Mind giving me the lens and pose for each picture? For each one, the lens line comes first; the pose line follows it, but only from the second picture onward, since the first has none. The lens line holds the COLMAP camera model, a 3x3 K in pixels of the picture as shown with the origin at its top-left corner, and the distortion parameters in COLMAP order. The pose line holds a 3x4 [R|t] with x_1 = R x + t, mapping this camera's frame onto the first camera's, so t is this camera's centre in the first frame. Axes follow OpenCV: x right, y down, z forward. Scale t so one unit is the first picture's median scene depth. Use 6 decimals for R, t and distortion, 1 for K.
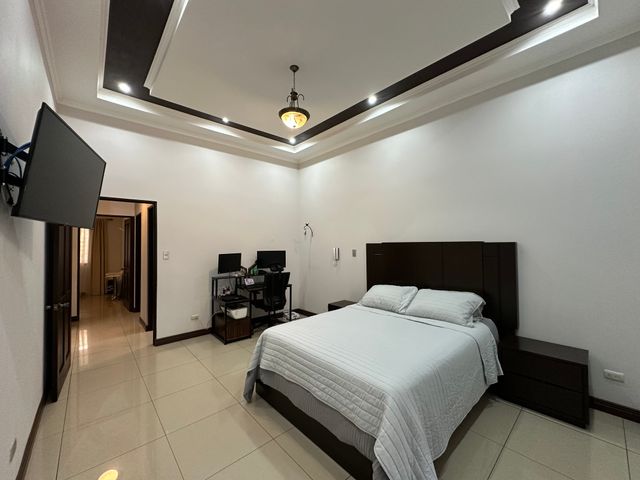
lens RADIAL K [[255.2, 0, 320.9], [0, 255.2, 239.7], [0, 0, 1]] dist [-0.003185, -0.000066]
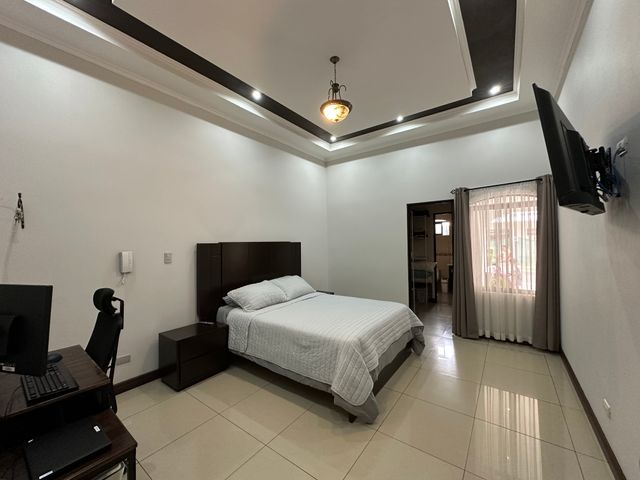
lens RADIAL K [[255.2, 0, 320.2], [0, 255.2, 241.0], [0, 0, 1]] dist [-0.003185, -0.000066]
pose [[-0.192876, 0.006902, 0.981199, -0.770015], [-0.008569, 0.999925, -0.008718, 0.011923], [-0.981186, -0.010089, -0.192802, 0.919280]]
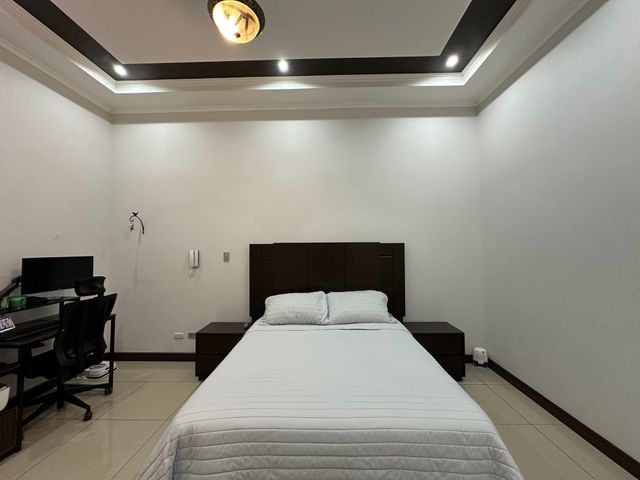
lens RADIAL K [[255.2, 0, 320.7], [0, 255.2, 239.6], [0, 0, 1]] dist [-0.003185, -0.000066]
pose [[0.694744, 0.020721, 0.718959, -0.274281], [-0.010620, 0.999771, -0.018552, 0.015544], [-0.719179, 0.005254, 0.694805, 0.344667]]
